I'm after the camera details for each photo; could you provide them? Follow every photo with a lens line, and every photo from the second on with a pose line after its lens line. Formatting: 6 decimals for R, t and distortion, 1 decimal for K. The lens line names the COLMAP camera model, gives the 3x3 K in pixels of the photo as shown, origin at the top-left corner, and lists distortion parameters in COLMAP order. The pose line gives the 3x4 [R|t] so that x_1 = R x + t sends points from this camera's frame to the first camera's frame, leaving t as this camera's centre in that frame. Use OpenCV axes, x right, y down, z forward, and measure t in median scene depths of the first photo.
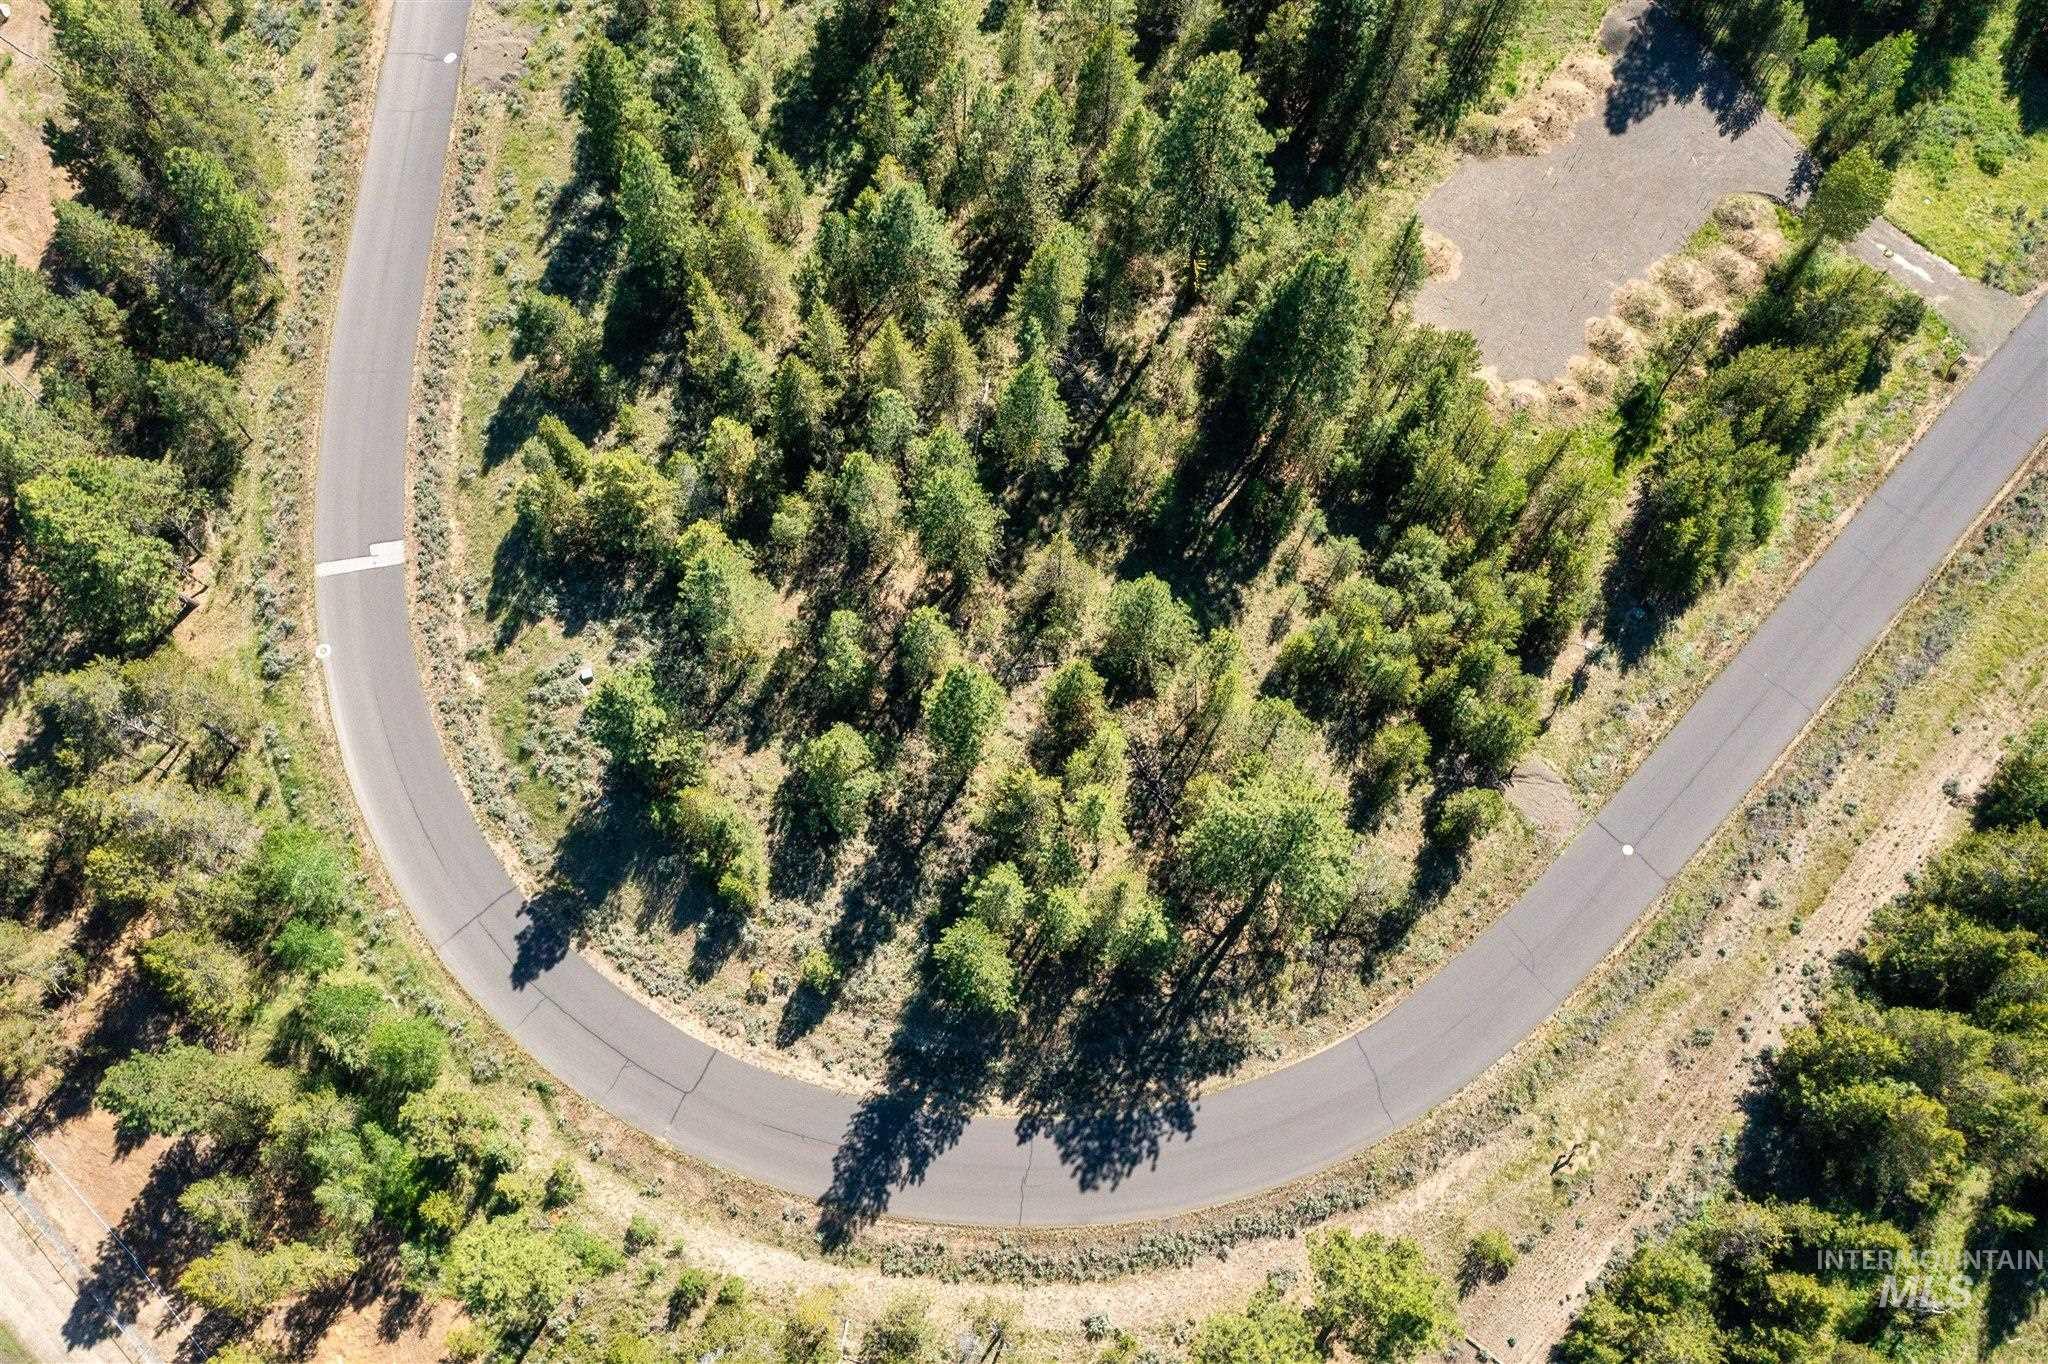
lens RADIAL K [[1580.4, 0, 1024.0], [0, 1580.4, 682.0], [0, 0, 1]] dist [-0.023019, 0.014575]
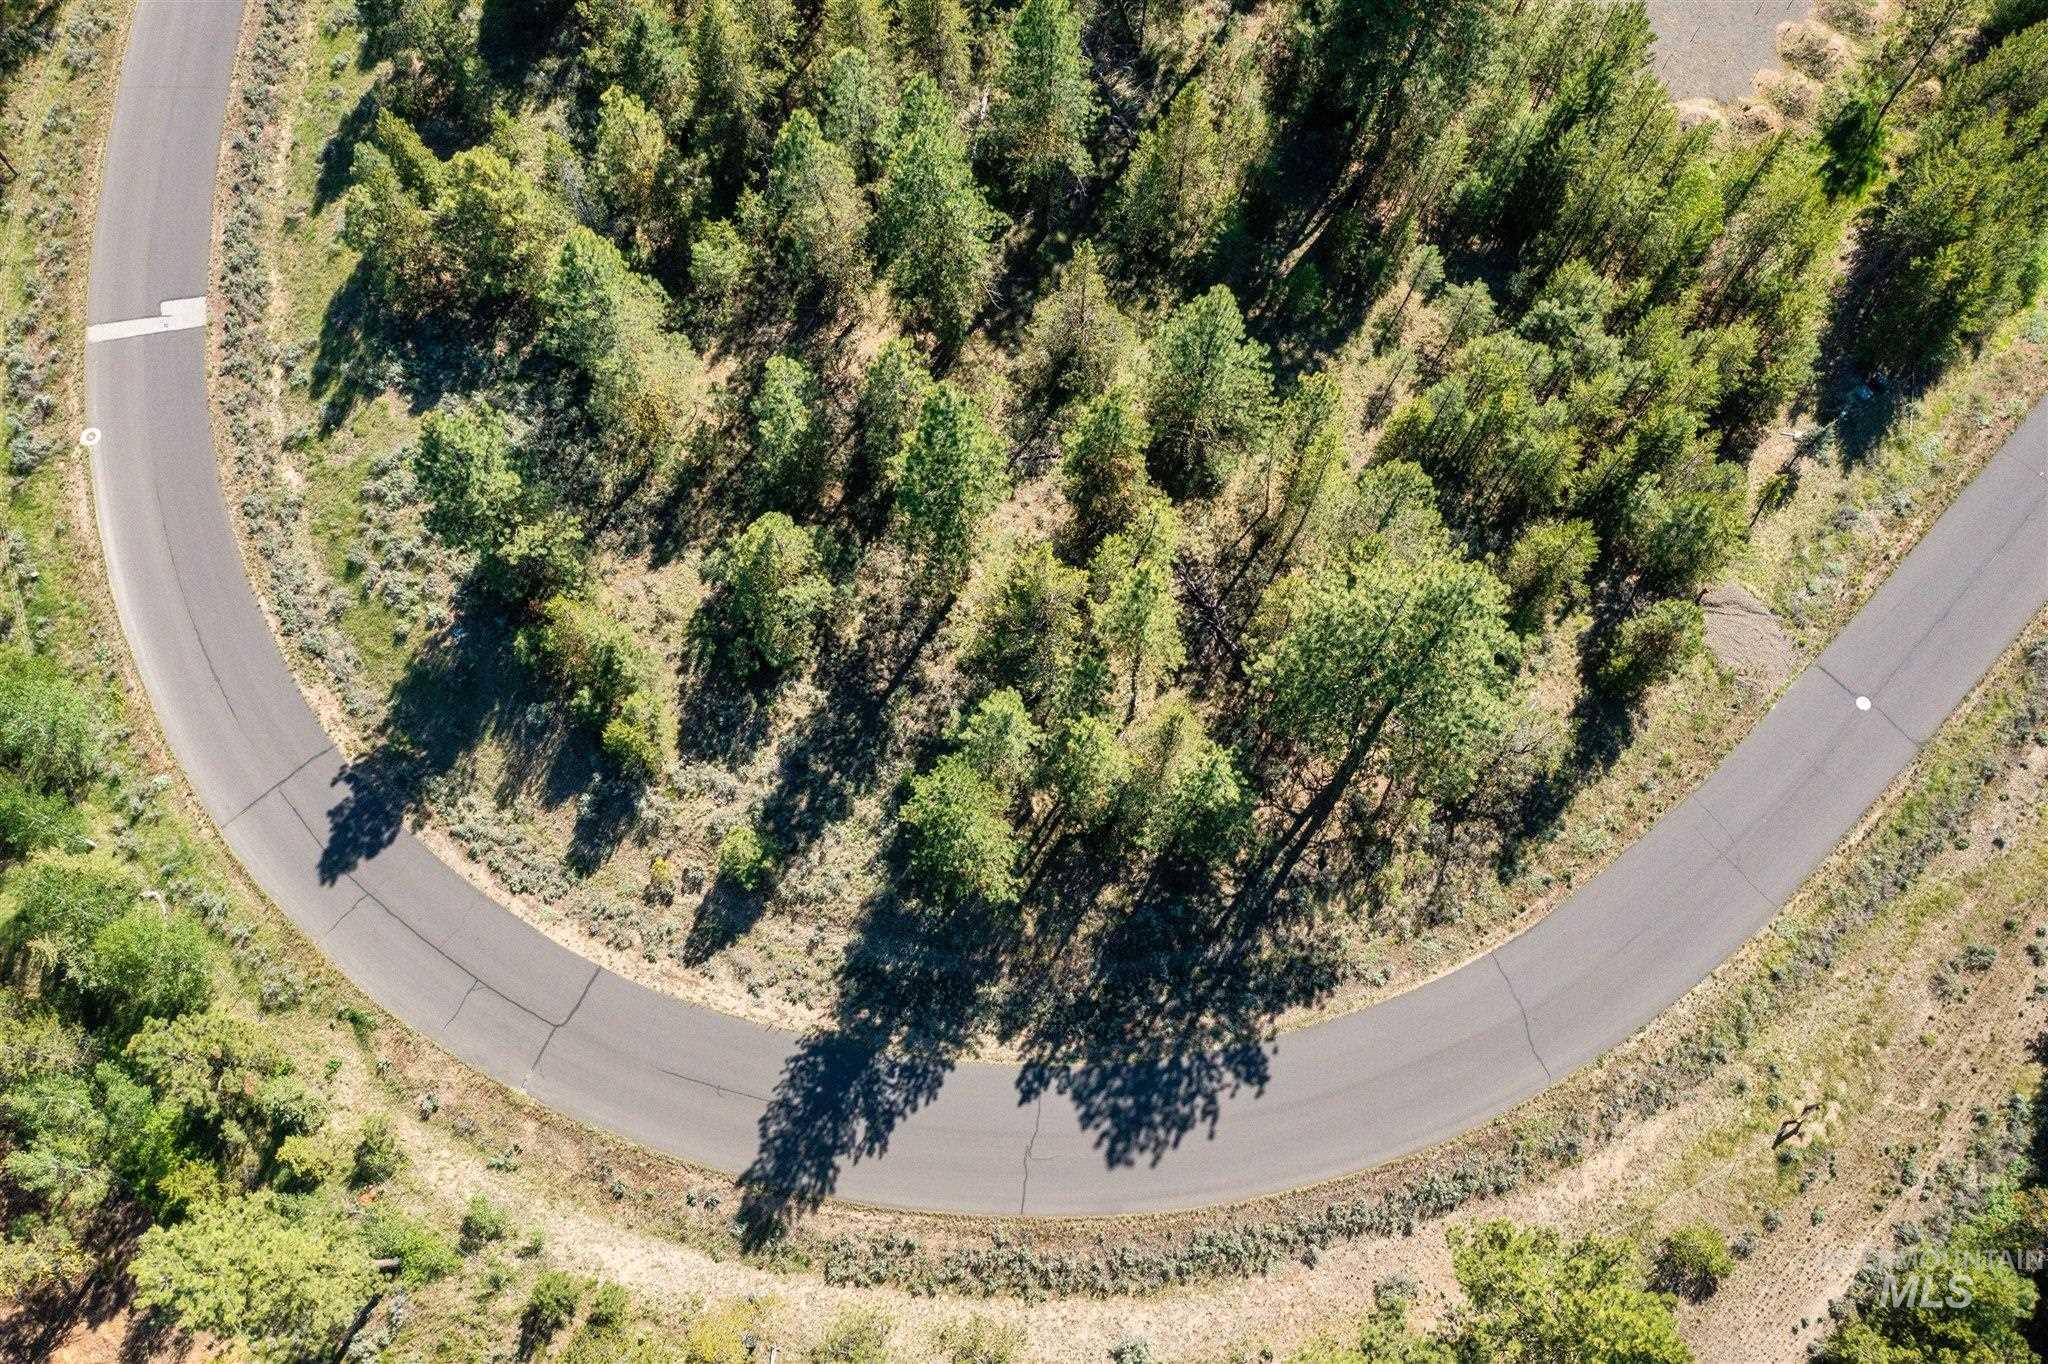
lens RADIAL K [[1580.4, 0, 1024.0], [0, 1580.4, 682.0], [0, 0, 1]] dist [-0.023019, 0.014575]
pose [[0.999975, 0.007009, -0.000391, -0.002971], [-0.007008, 0.999974, 0.001416, 0.098690], [0.000401, -0.001413, 0.999999, 0.276428]]
